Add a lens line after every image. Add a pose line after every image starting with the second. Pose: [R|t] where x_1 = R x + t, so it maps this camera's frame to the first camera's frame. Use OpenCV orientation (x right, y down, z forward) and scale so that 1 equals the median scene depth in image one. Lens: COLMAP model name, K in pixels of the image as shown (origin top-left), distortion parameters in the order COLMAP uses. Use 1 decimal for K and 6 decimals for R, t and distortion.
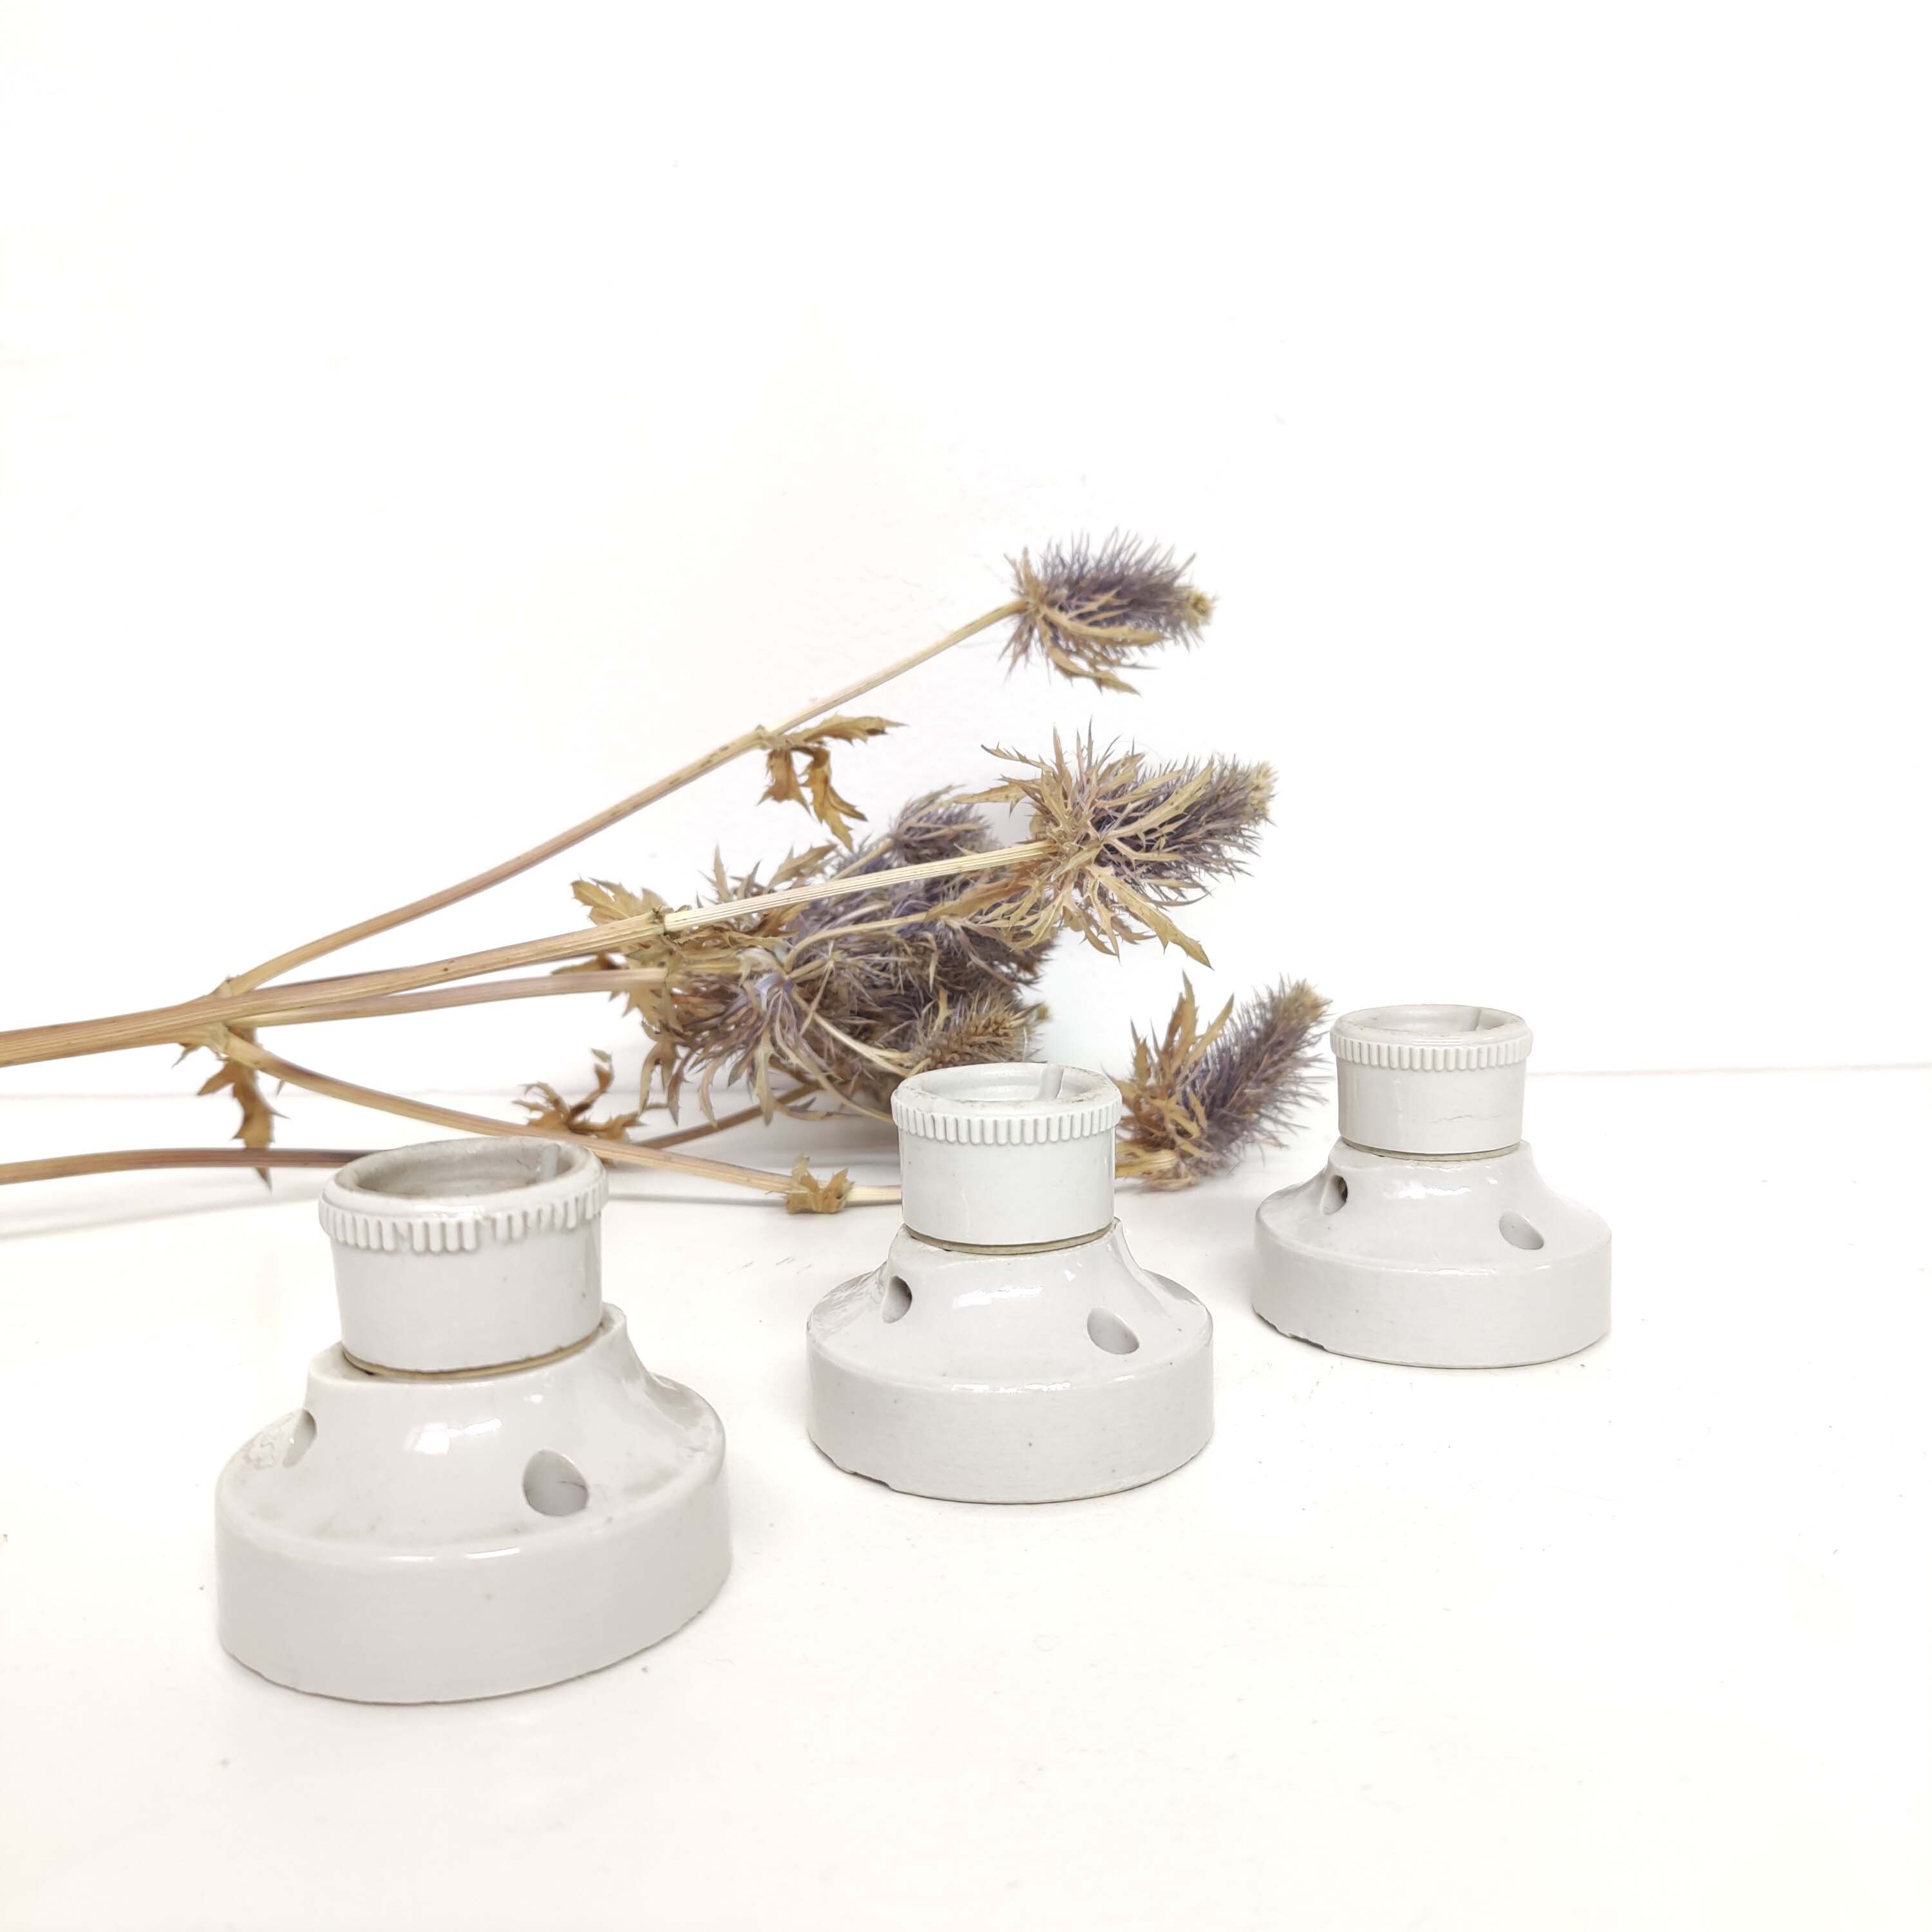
lens RADIAL K [[1820.0, 0, 966.0], [0, 1820.0, 966.0], [0, 0, 1]] dist [0.007543, 0.004049]
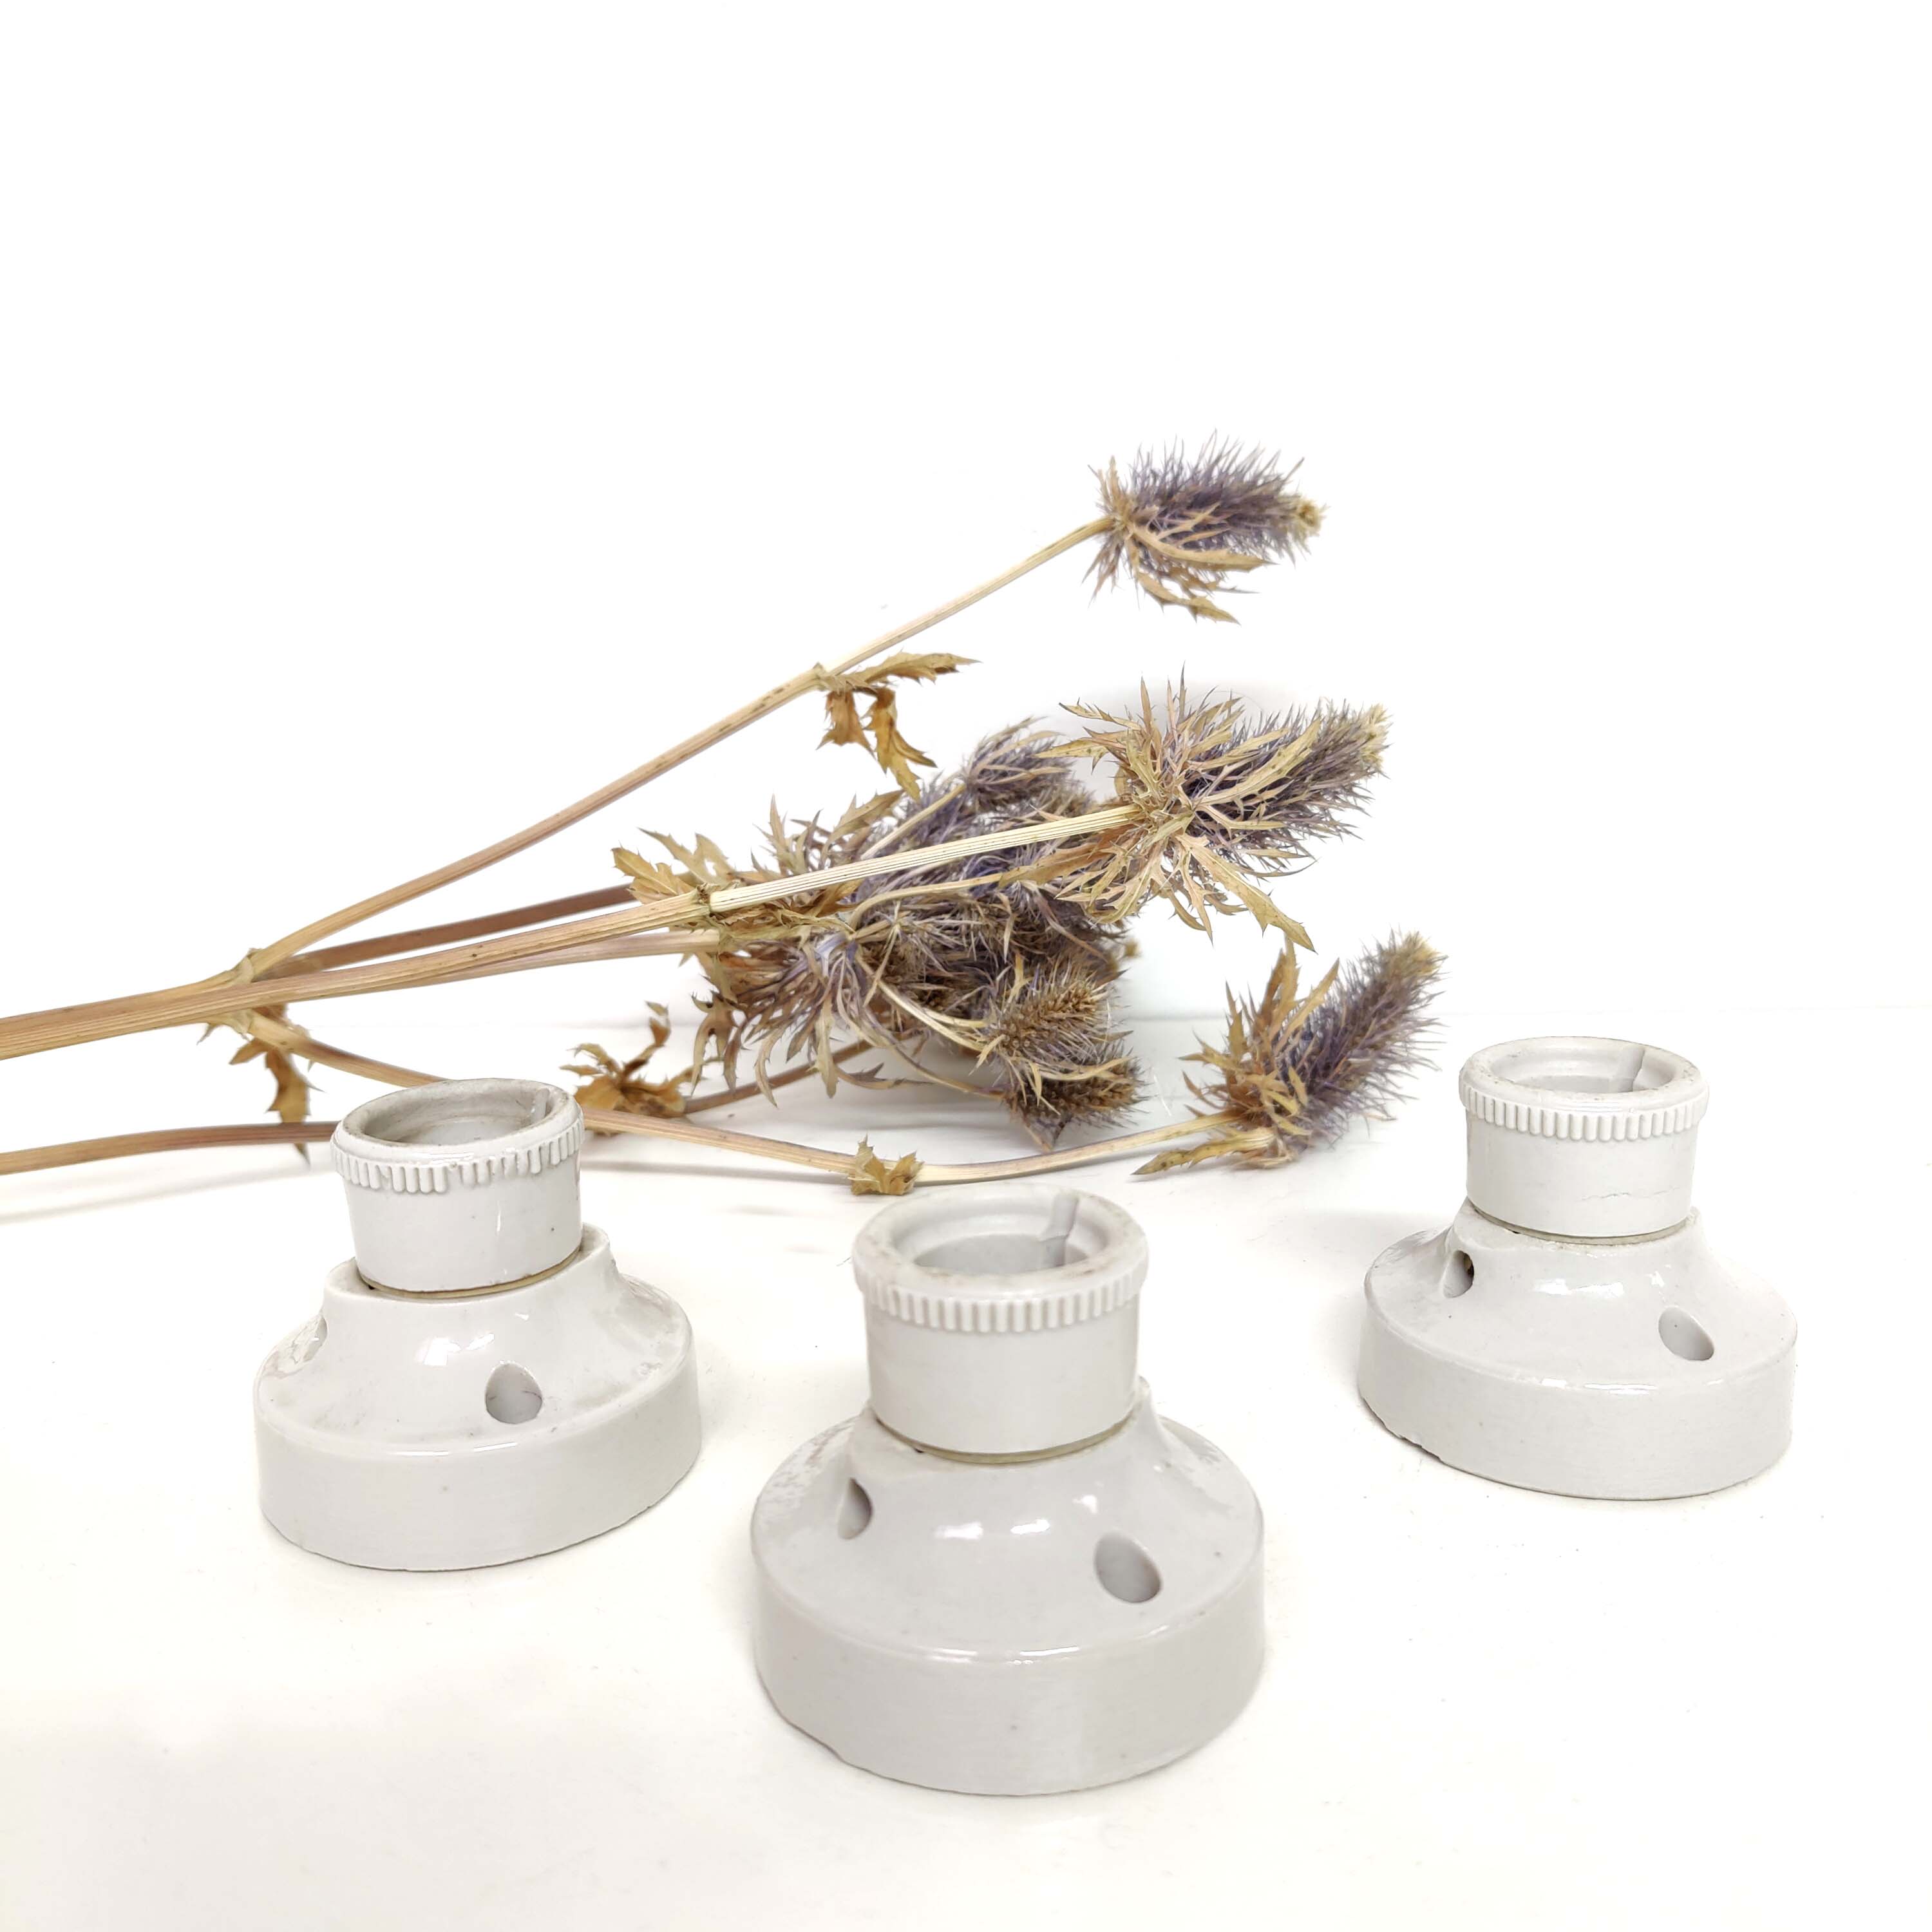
lens RADIAL K [[1820.0, 0, 966.0], [0, 1820.0, 966.0], [0, 0, 1]] dist [0.007543, 0.004049]
pose [[0.998602, 0.002462, -0.052808, 0.008911], [0.002716, 0.995207, 0.097755, -0.070667], [0.052795, -0.097762, 0.993808, 0.086532]]
